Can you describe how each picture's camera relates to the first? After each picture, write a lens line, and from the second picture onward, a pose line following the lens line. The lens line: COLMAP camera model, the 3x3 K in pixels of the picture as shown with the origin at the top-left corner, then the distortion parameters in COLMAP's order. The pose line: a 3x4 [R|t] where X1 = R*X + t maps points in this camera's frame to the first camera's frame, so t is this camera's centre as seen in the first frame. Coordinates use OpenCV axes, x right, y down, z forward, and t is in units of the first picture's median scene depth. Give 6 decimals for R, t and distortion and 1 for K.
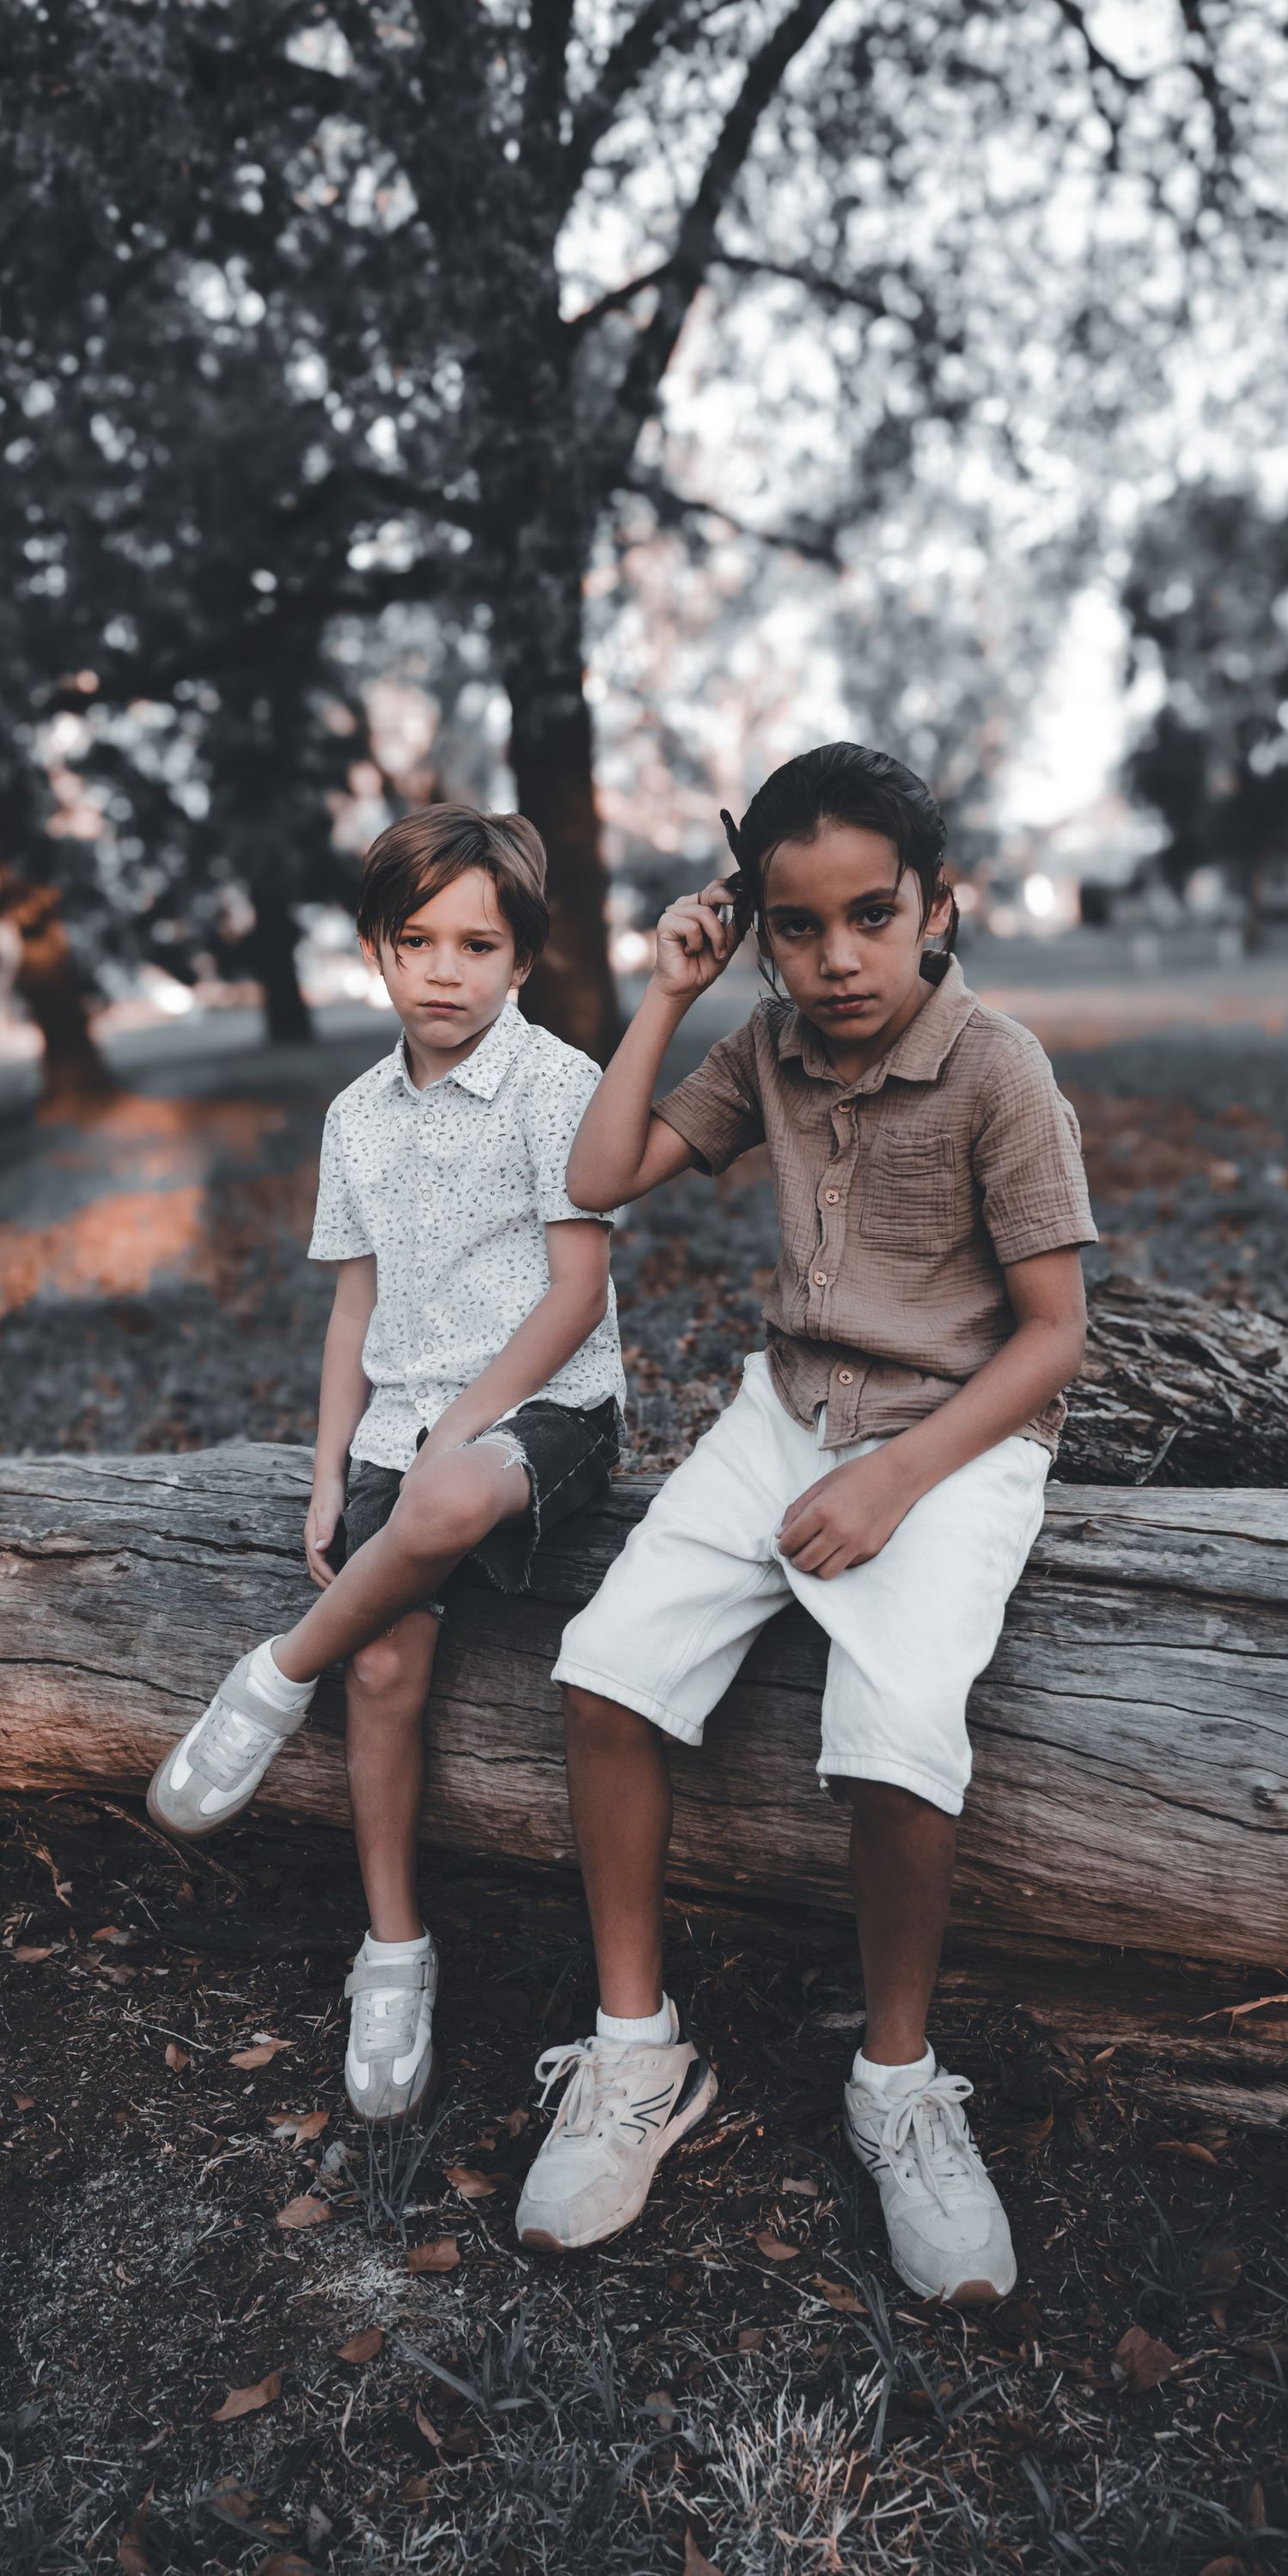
lens RADIAL K [[1684.2, 0, 642.6], [0, 1684.2, 1218.3], [0, 0, 1]] dist [-0.002638, -0.003949]
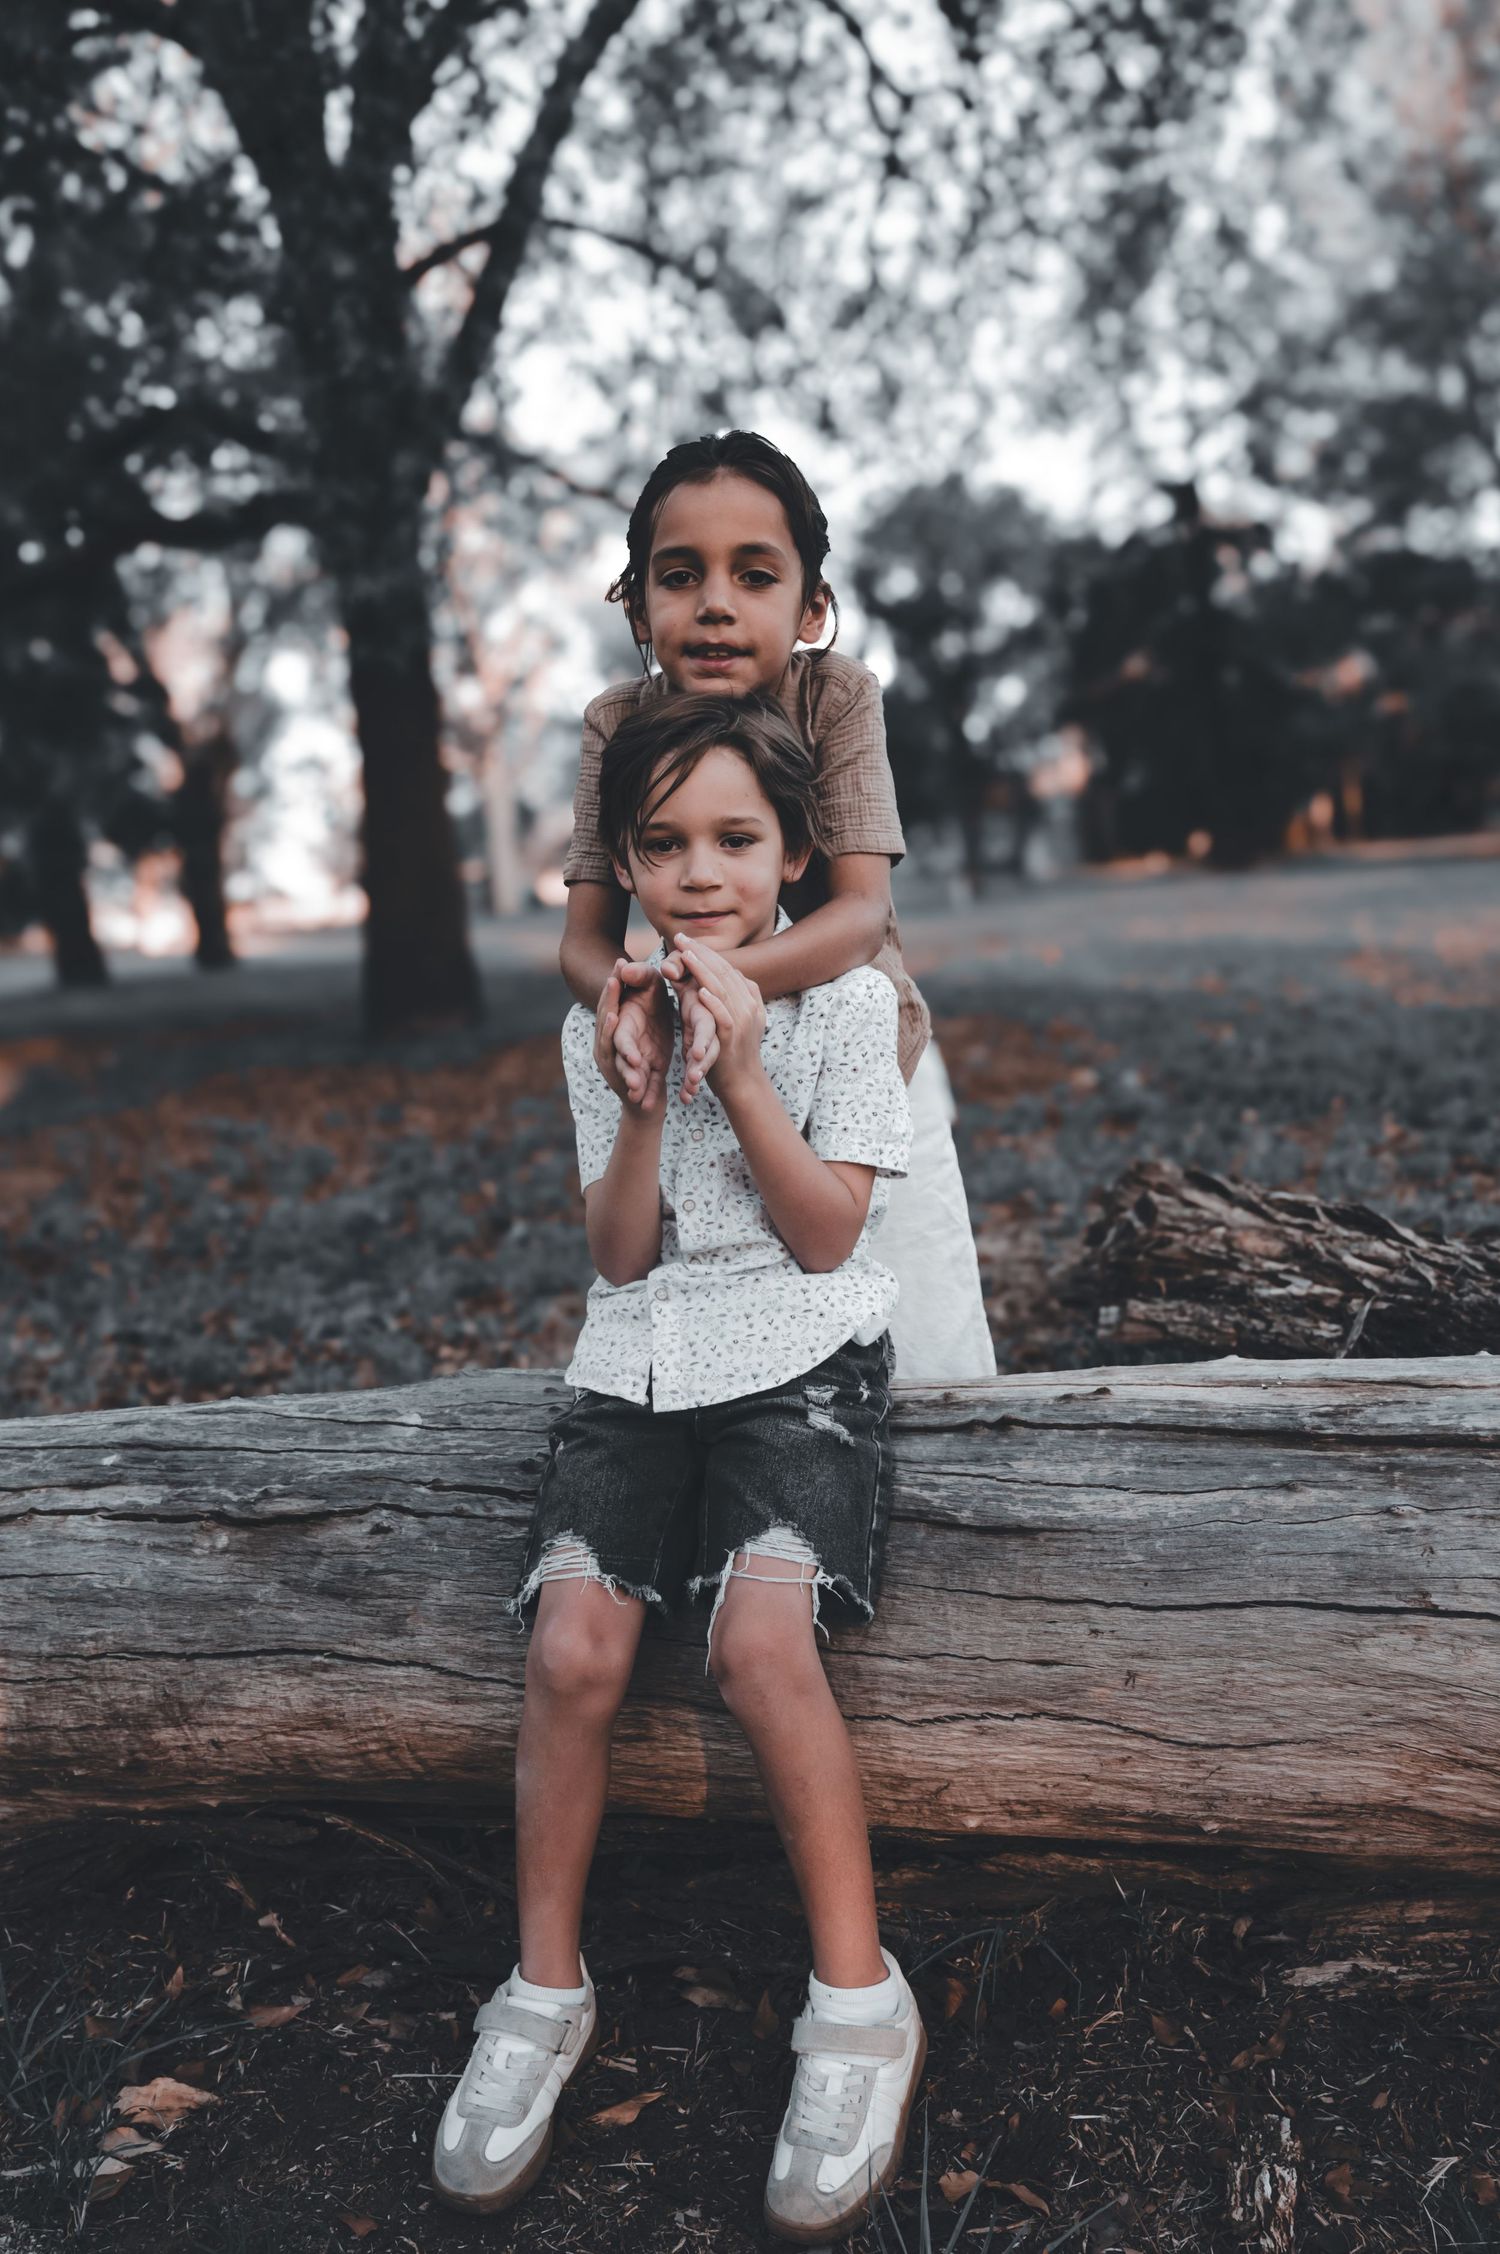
lens RADIAL K [[1563.5, 0, 750.4], [0, 1563.5, 1127.8], [0, 0, 1]] dist [0.002974, -0.005701]
pose [[0.979285, -0.030249, 0.200215, -0.265787], [0.032614, 0.999432, -0.008525, 0.022724], [-0.199843, 0.014878, 0.979715, 0.201301]]
